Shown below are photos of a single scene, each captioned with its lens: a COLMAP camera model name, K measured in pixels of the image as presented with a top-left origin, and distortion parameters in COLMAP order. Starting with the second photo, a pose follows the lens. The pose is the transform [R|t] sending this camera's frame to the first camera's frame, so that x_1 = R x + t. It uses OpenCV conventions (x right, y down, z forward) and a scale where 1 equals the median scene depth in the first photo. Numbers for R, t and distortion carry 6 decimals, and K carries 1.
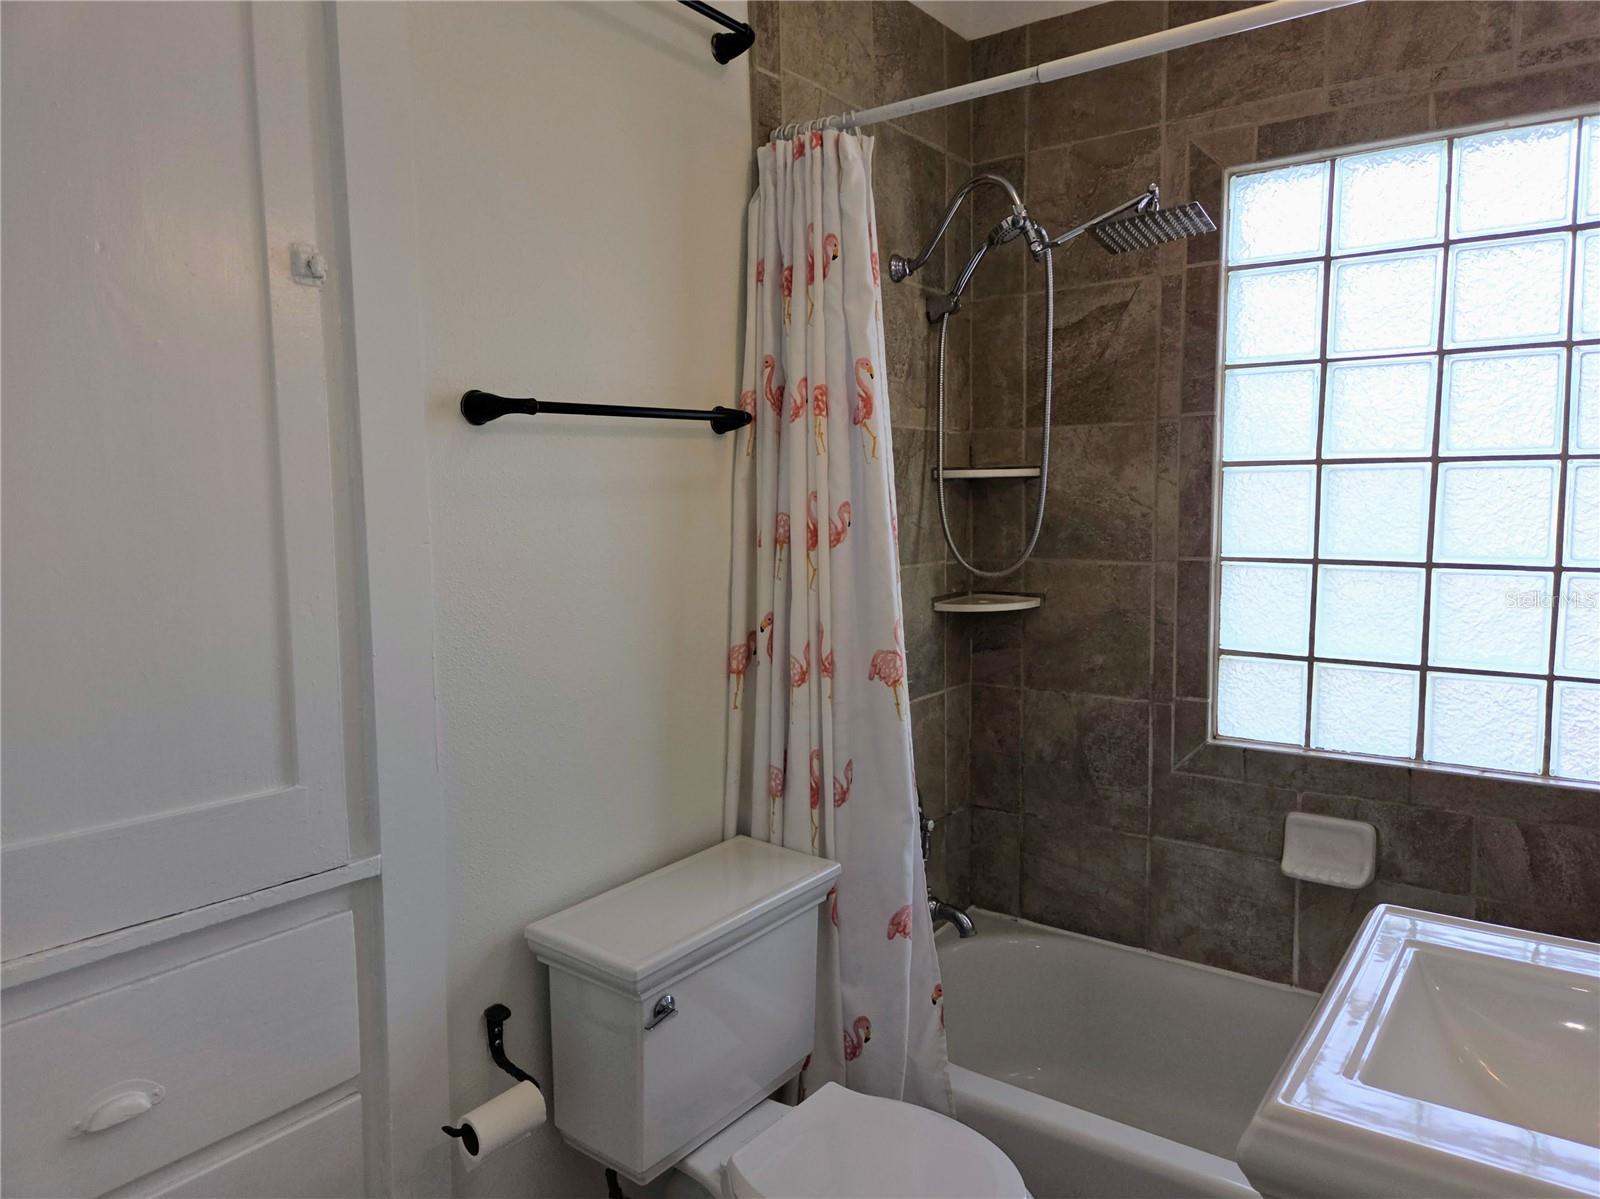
lens RADIAL K [[1084.3, 0, 806.4], [0, 1084.3, 600.2], [0, 0, 1]] dist [0.074667, -0.055595]
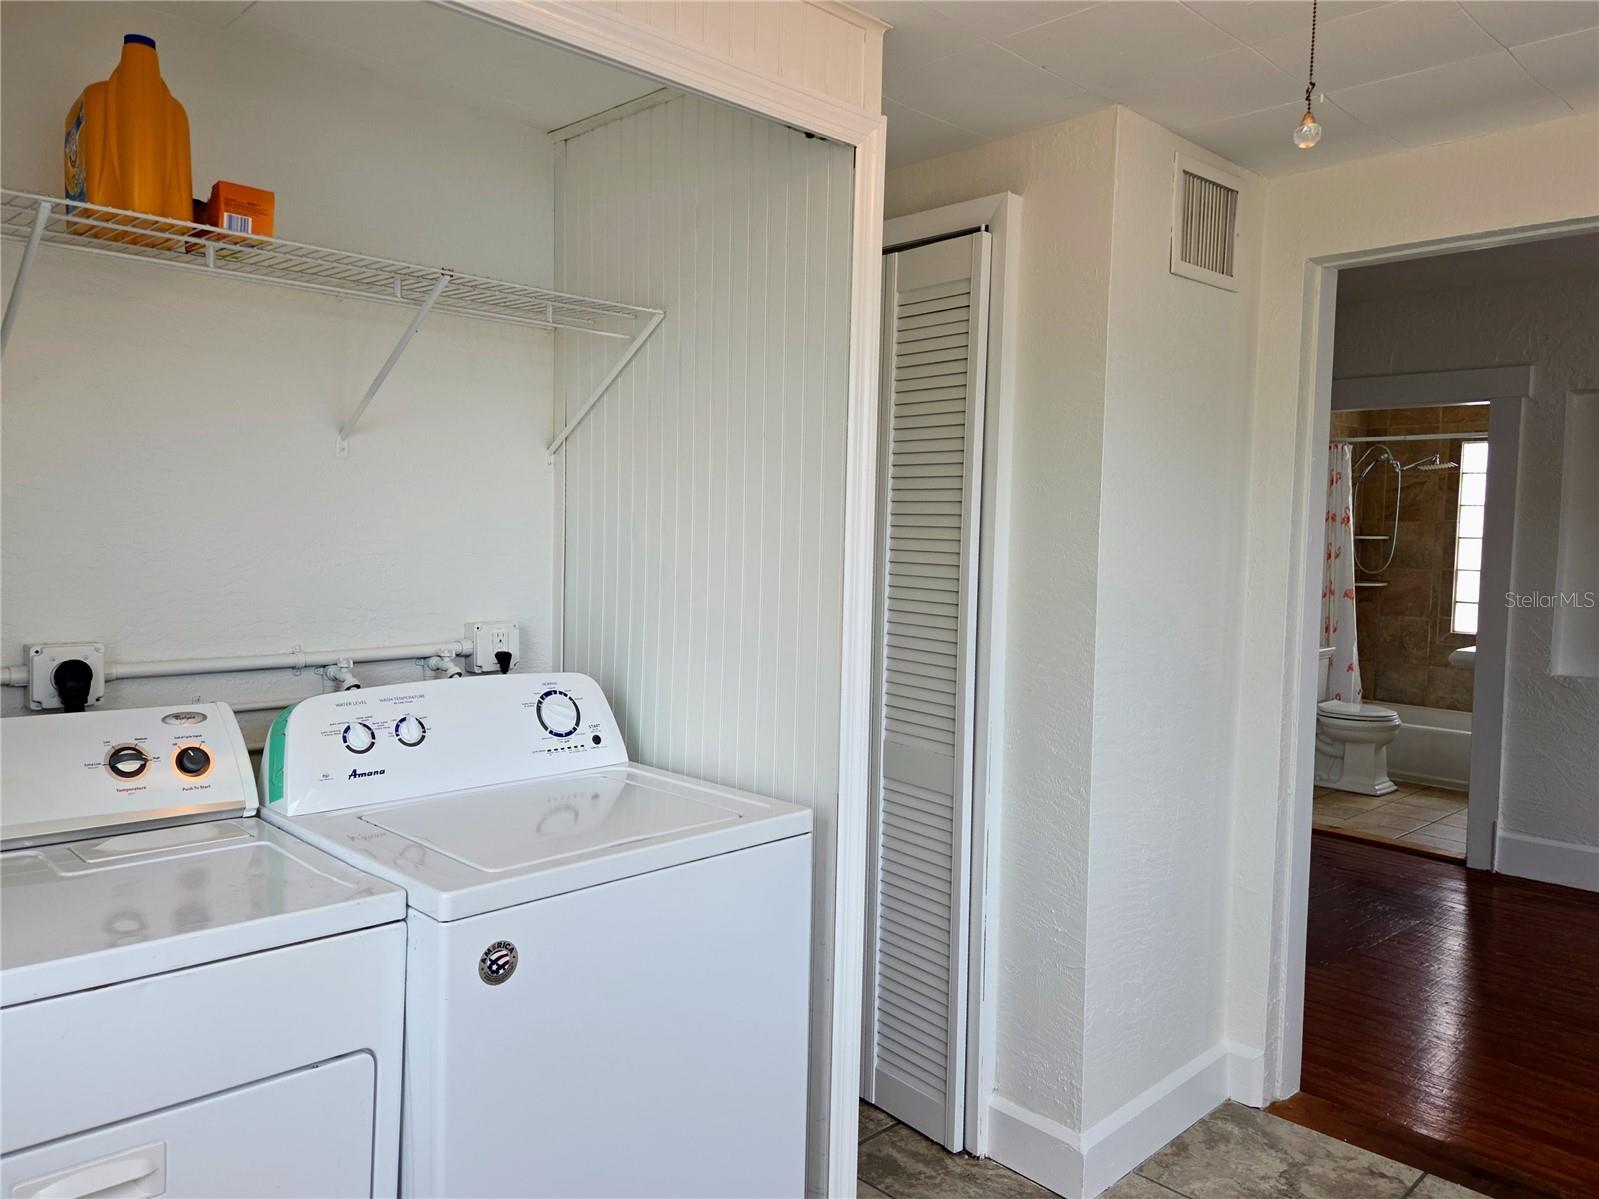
lens RADIAL K [[1157.7, 0, 799.5], [0, 1157.7, 599.5], [0, 0, 1]] dist [0.079773, -0.092312]
pose [[0.984113, 0.042554, -0.172366, -0.843670], [-0.048792, 0.998292, -0.032116, 0.238894], [0.170705, 0.040016, 0.984509, -2.500857]]
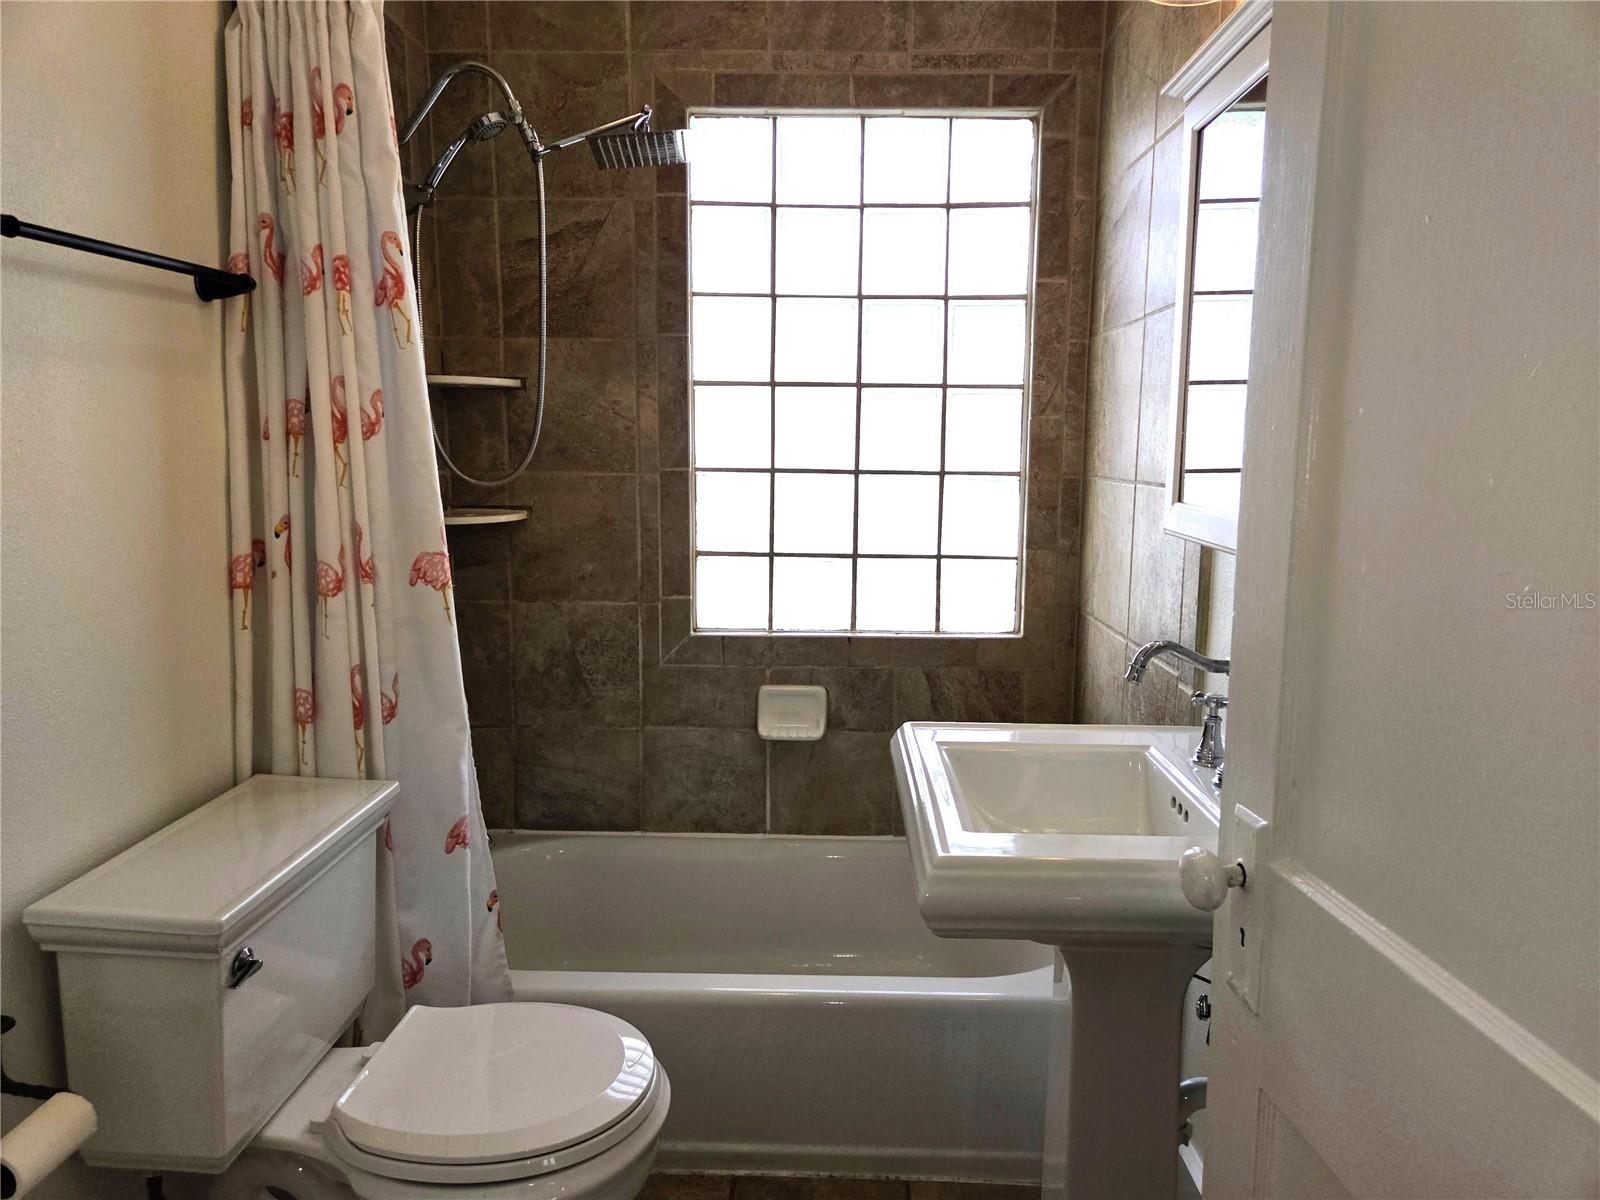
lens RADIAL K [[1067.4, 0, 799.1], [0, 1067.4, 593.3], [0, 0, 1]] dist [0.075184, -0.066318]
pose [[0.828975, -0.058820, 0.556185, -0.151316], [0.036729, 0.998033, 0.050805, 0.038150], [-0.558079, -0.021688, 0.829504, 0.039749]]
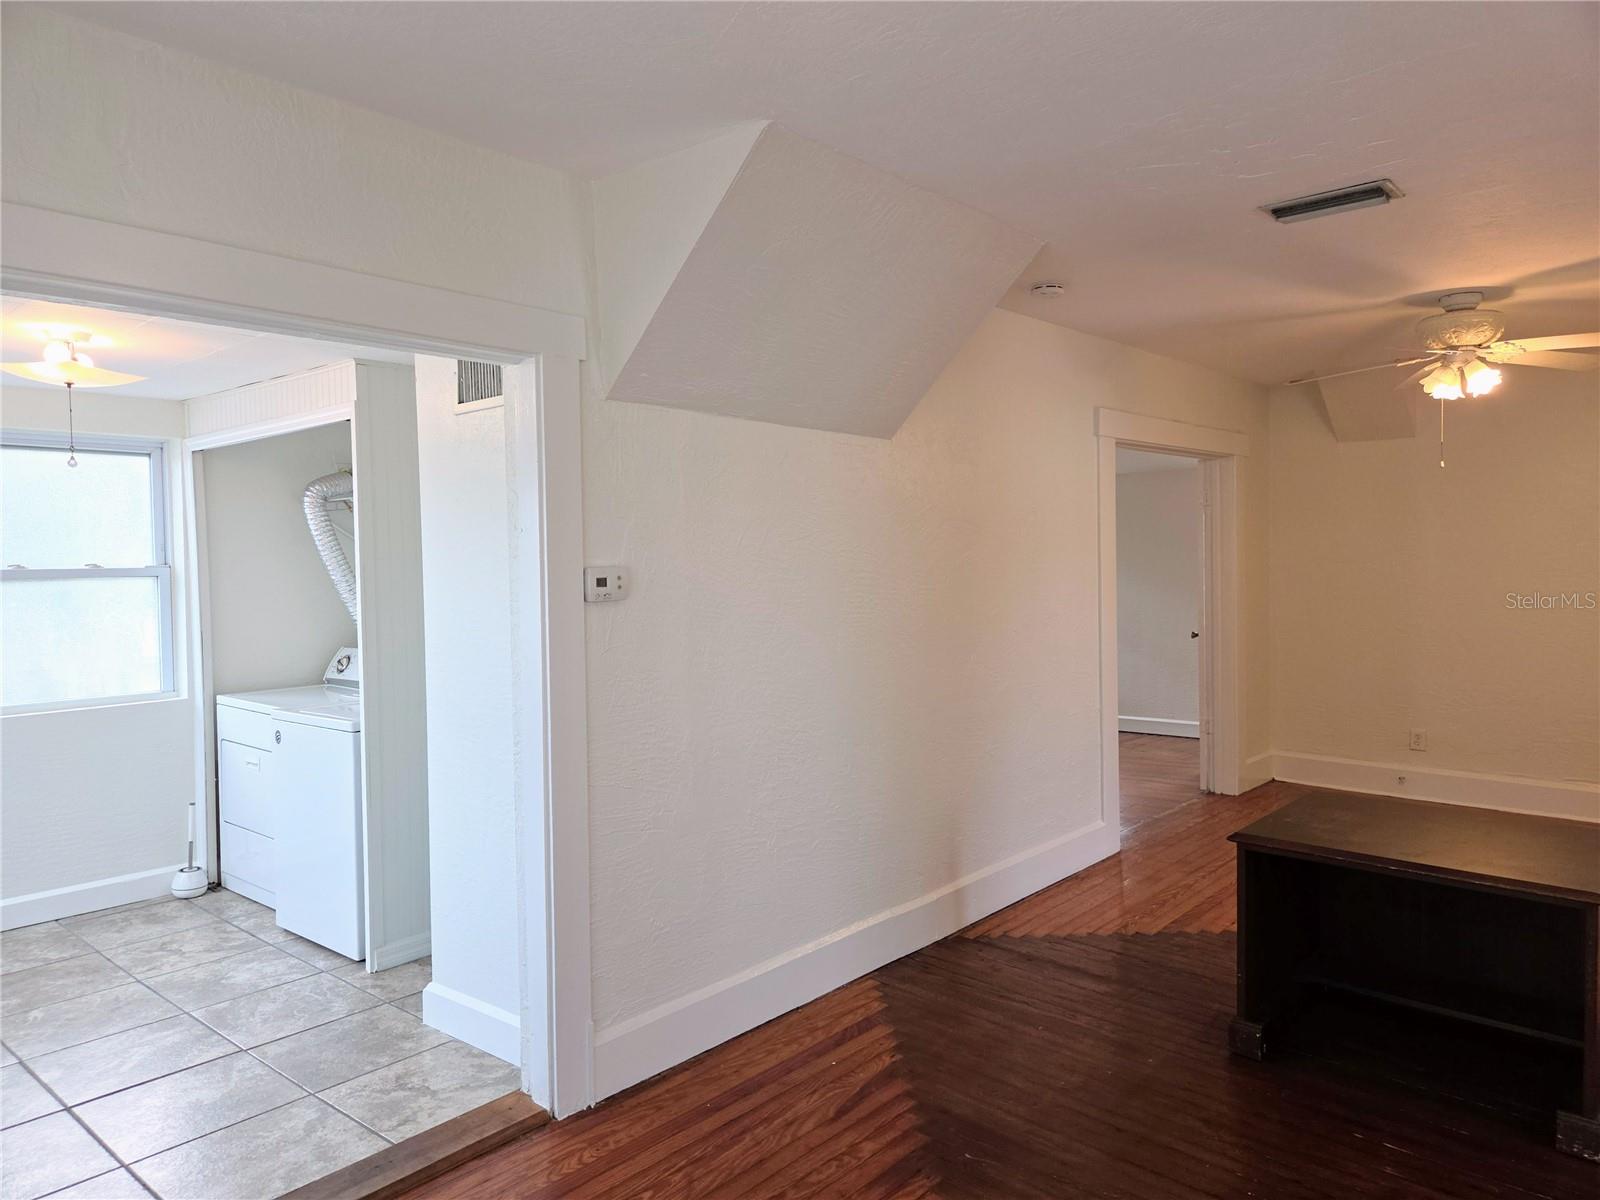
lens RADIAL K [[1067.4, 0, 799.1], [0, 1067.4, 593.3], [0, 0, 1]] dist [0.075184, -0.066318]
pose [[-0.086192, 0.041059, -0.995432, 0.700278], [-0.078661, 0.995751, 0.047883, 0.016566], [0.993168, 0.082429, -0.082596, -0.794043]]
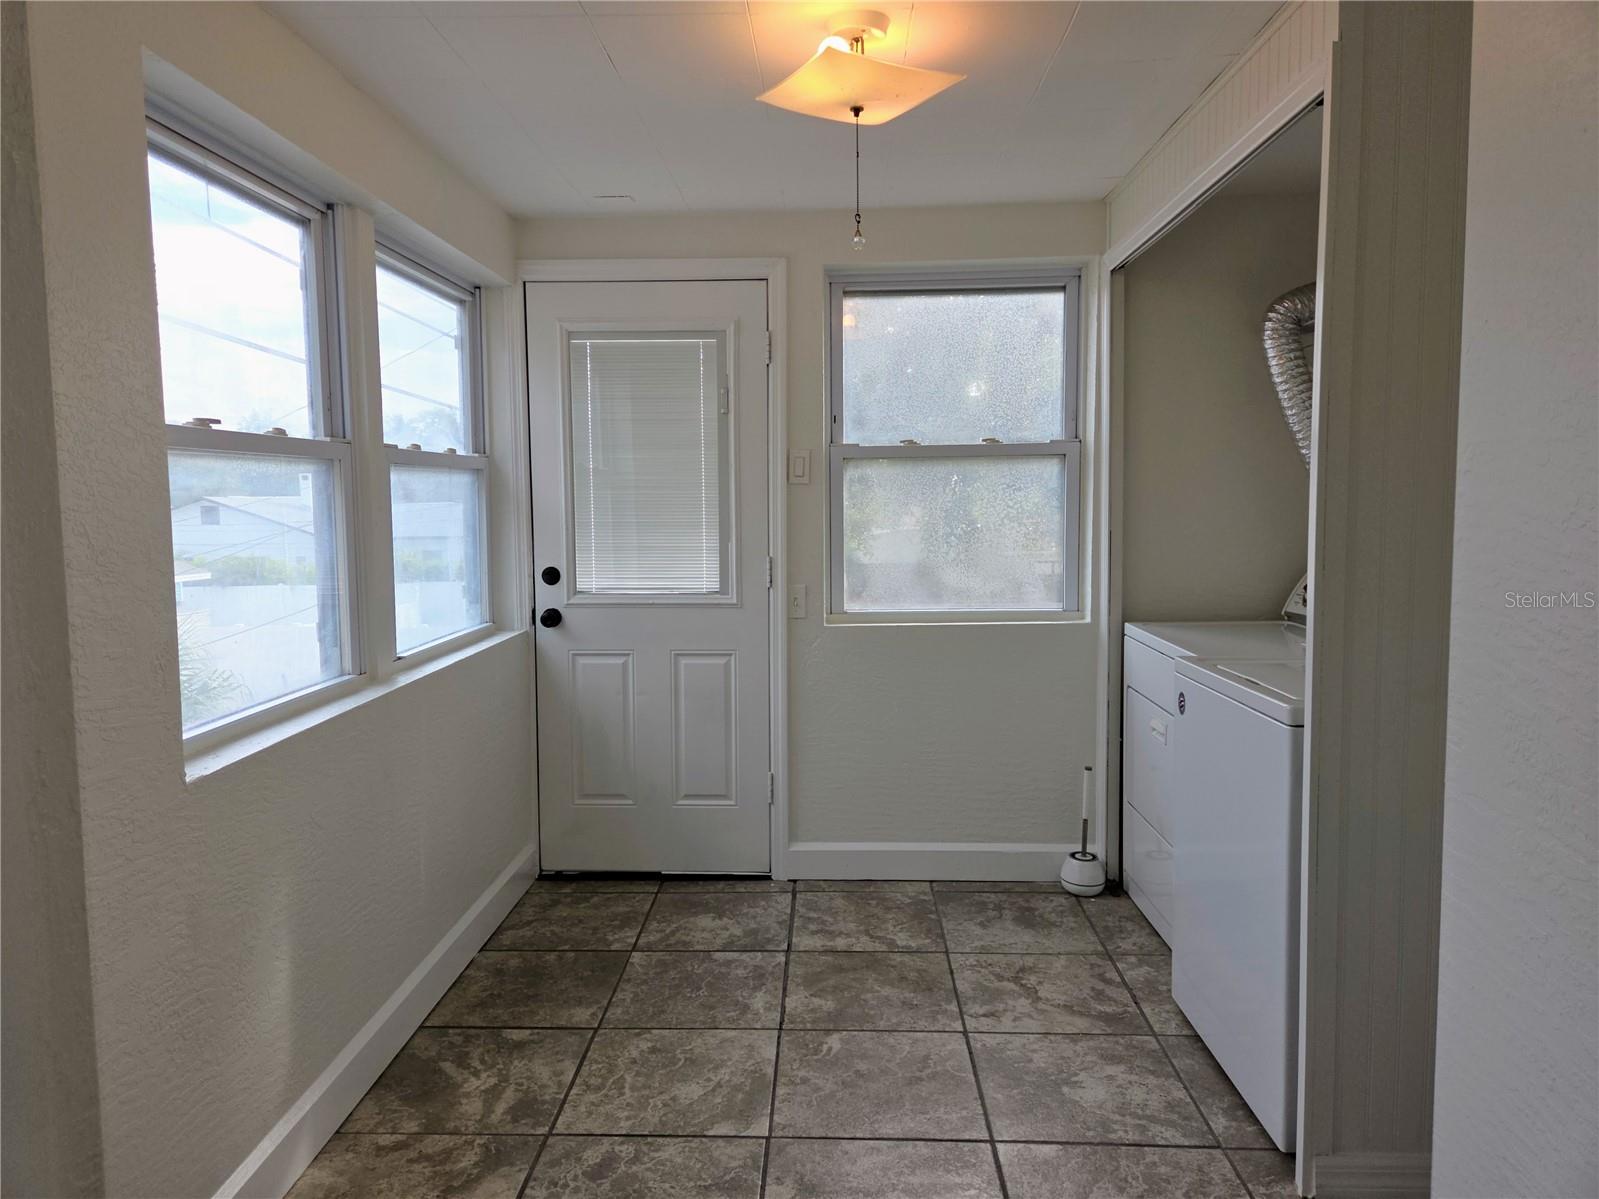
lens RADIAL K [[1073.9, 0, 794.5], [0, 1073.9, 594.7], [0, 0, 1]] dist [0.062611, -0.055375]
pose [[-0.826808, 0.072378, -0.557808, -0.118507], [-0.031498, 0.984173, 0.174388, 0.126216], [0.561601, 0.161755, -0.811443, -1.148192]]
